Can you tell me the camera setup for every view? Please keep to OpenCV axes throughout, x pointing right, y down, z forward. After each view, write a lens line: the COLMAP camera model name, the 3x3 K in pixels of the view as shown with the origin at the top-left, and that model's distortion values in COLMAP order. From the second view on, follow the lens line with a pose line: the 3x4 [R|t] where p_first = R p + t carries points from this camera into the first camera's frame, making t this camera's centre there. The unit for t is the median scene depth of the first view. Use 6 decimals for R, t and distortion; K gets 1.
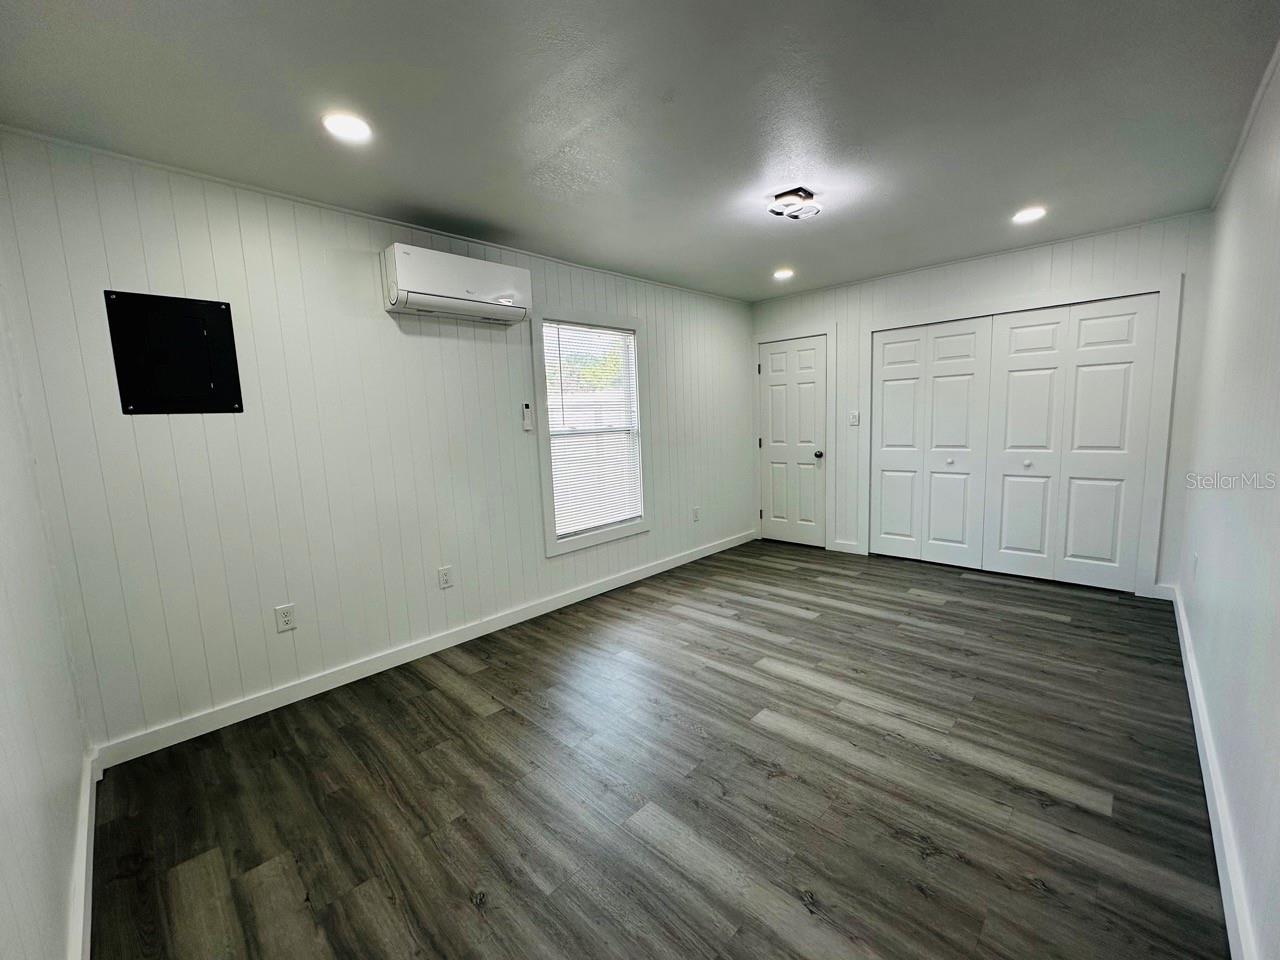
lens RADIAL K [[511.7, 0, 639.5], [0, 511.7, 480.8], [0, 0, 1]] dist [-0.005851, 0.000887]
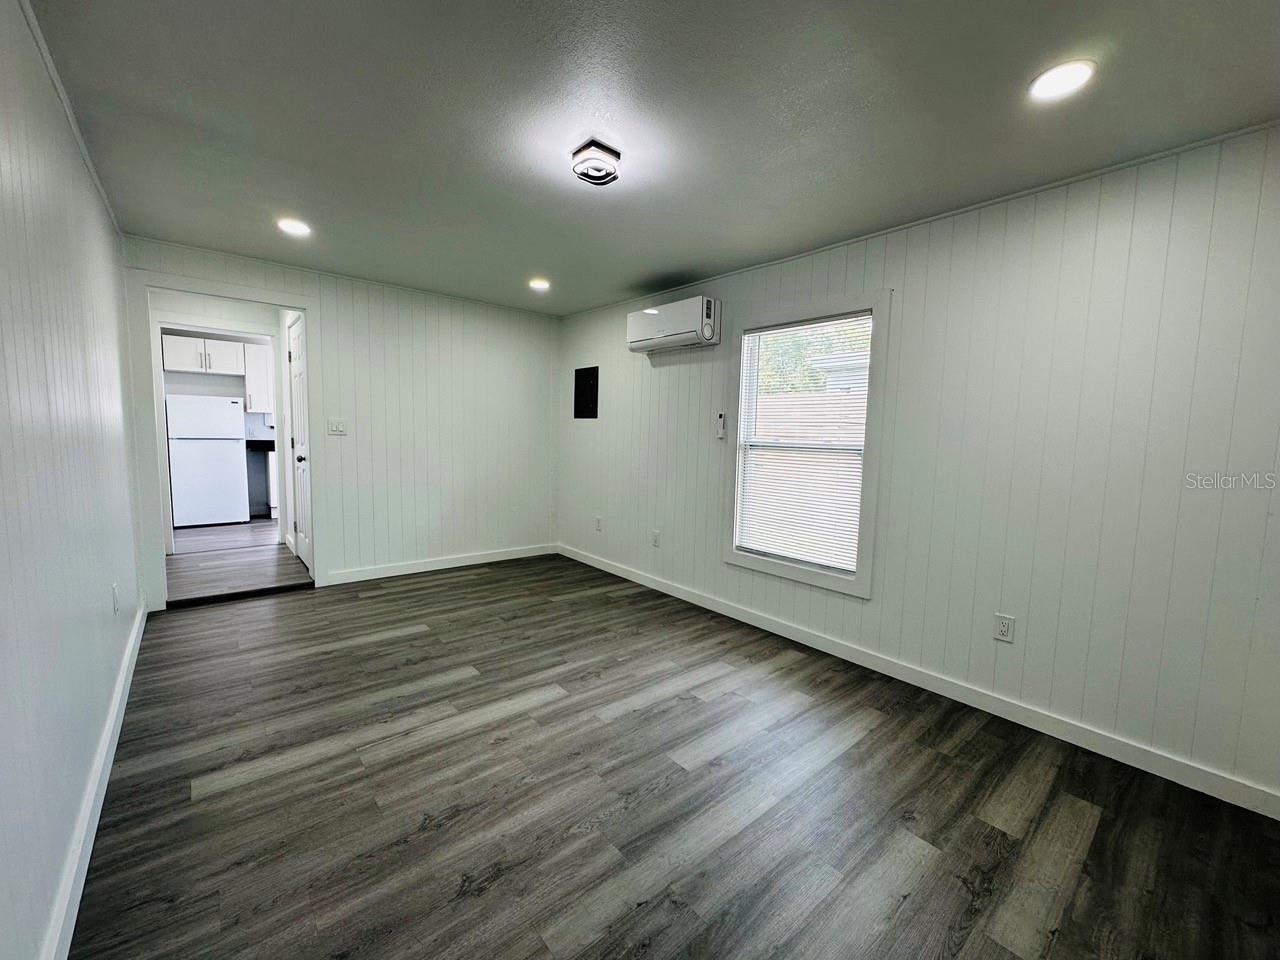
lens RADIAL K [[511.7, 0, 640.5], [0, 511.7, 479.8], [0, 0, 1]] dist [-0.005851, 0.000887]
pose [[-0.083631, 0.127383, -0.988321, 1.009603], [-0.145973, 0.979531, 0.138602, -0.157965], [0.985747, 0.155860, -0.063325, 1.049055]]
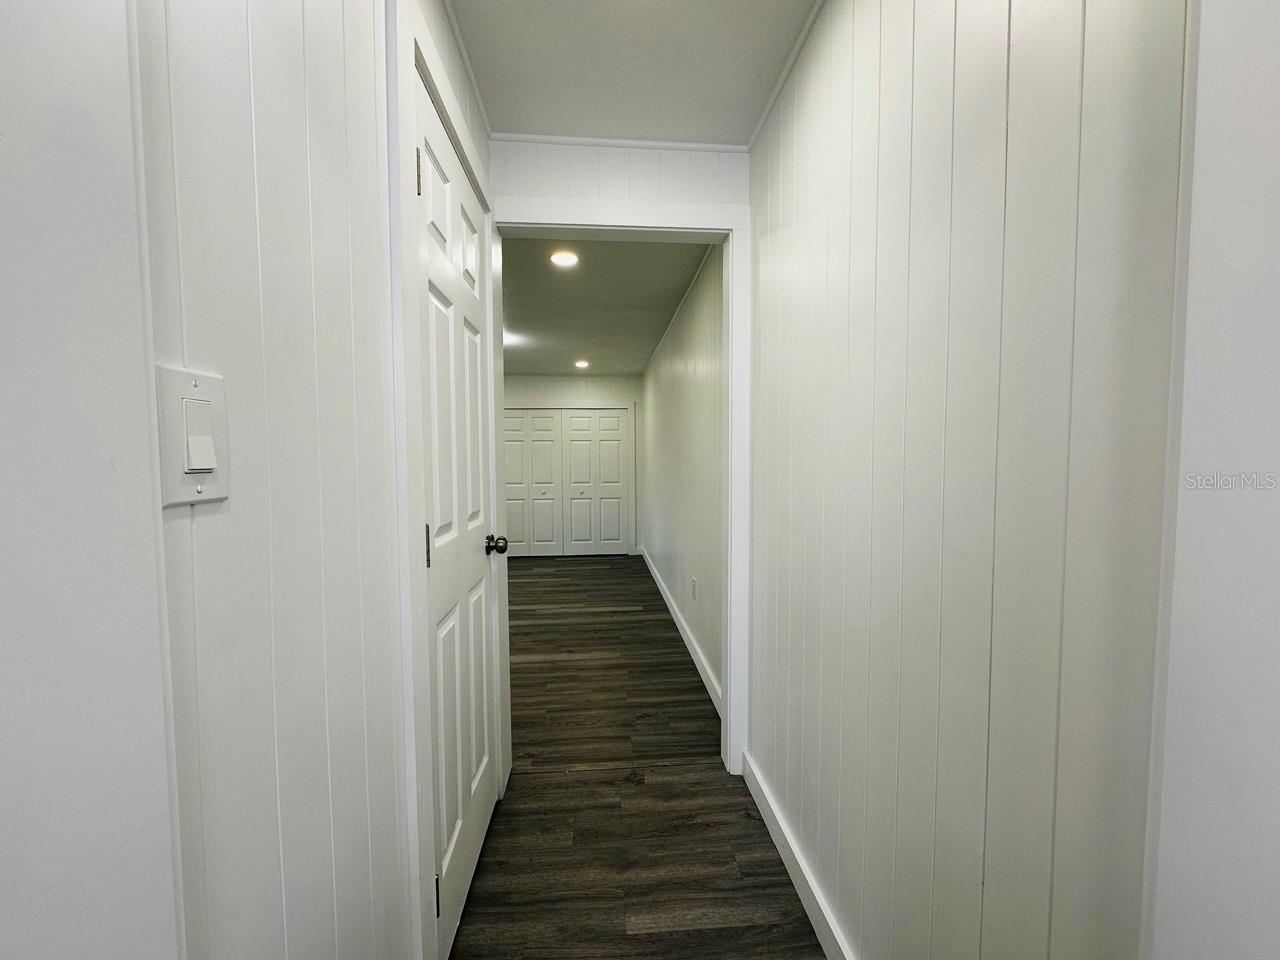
lens RADIAL K [[511.7, 0, 641.2], [0, 511.7, 482.9], [0, 0, 1]] dist [-0.005851, 0.000887]
pose [[0.655744, 0.001184, 0.754982, -0.604967], [0.074276, 0.995046, -0.066073, 0.090927], [-0.751320, 0.099404, 0.652408, -0.445879]]
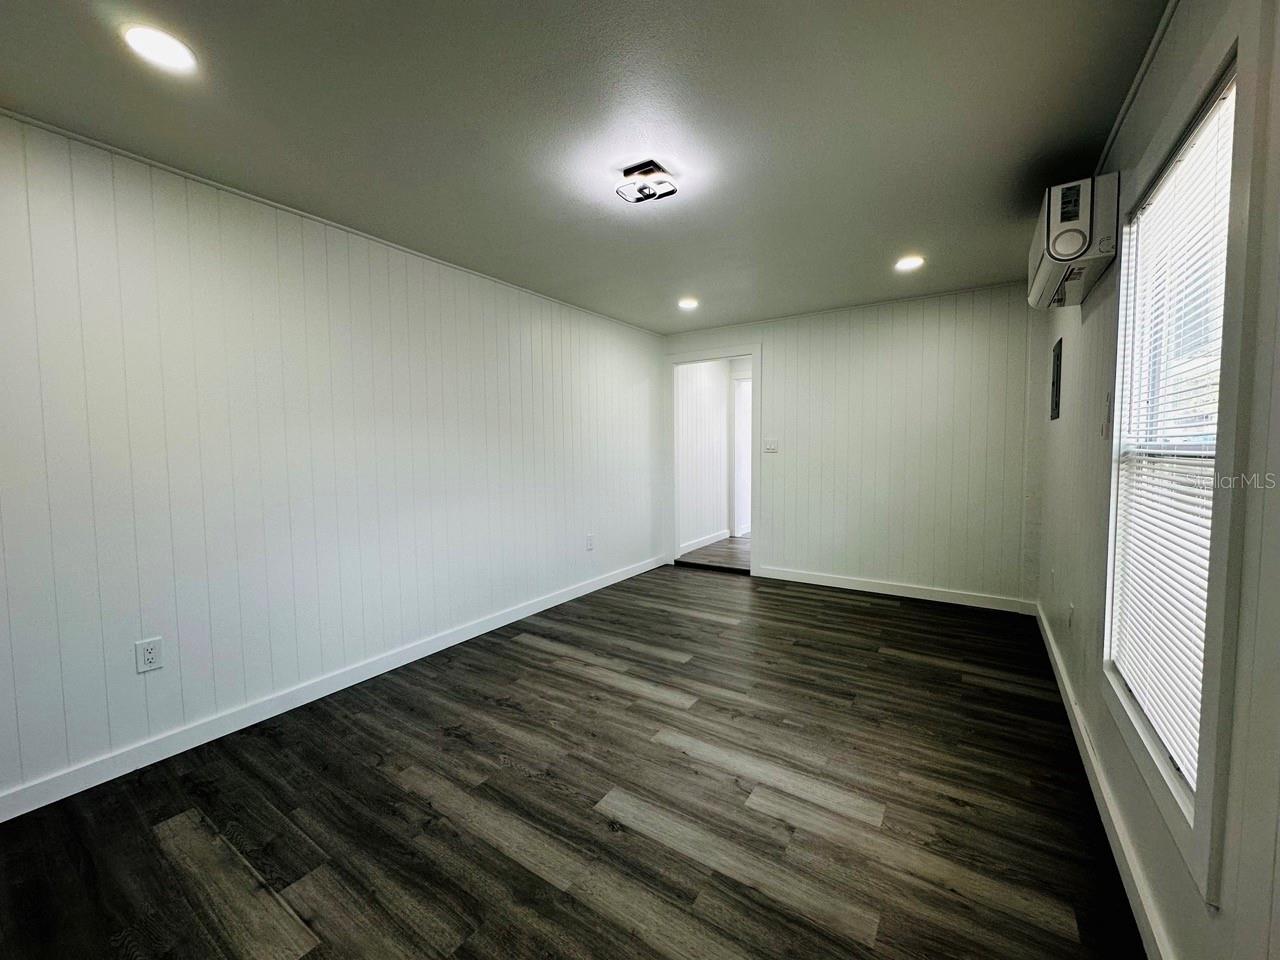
lens RADIAL K [[511.7, 0, 639.1], [0, 511.7, 477.6], [0, 0, 1]] dist [-0.005851, 0.000887]
pose [[-0.981521, 0.061107, -0.181335, 0.432969], [0.027389, 0.982746, 0.182921, -0.198952], [0.189384, 0.174574, -0.966260, 1.652585]]
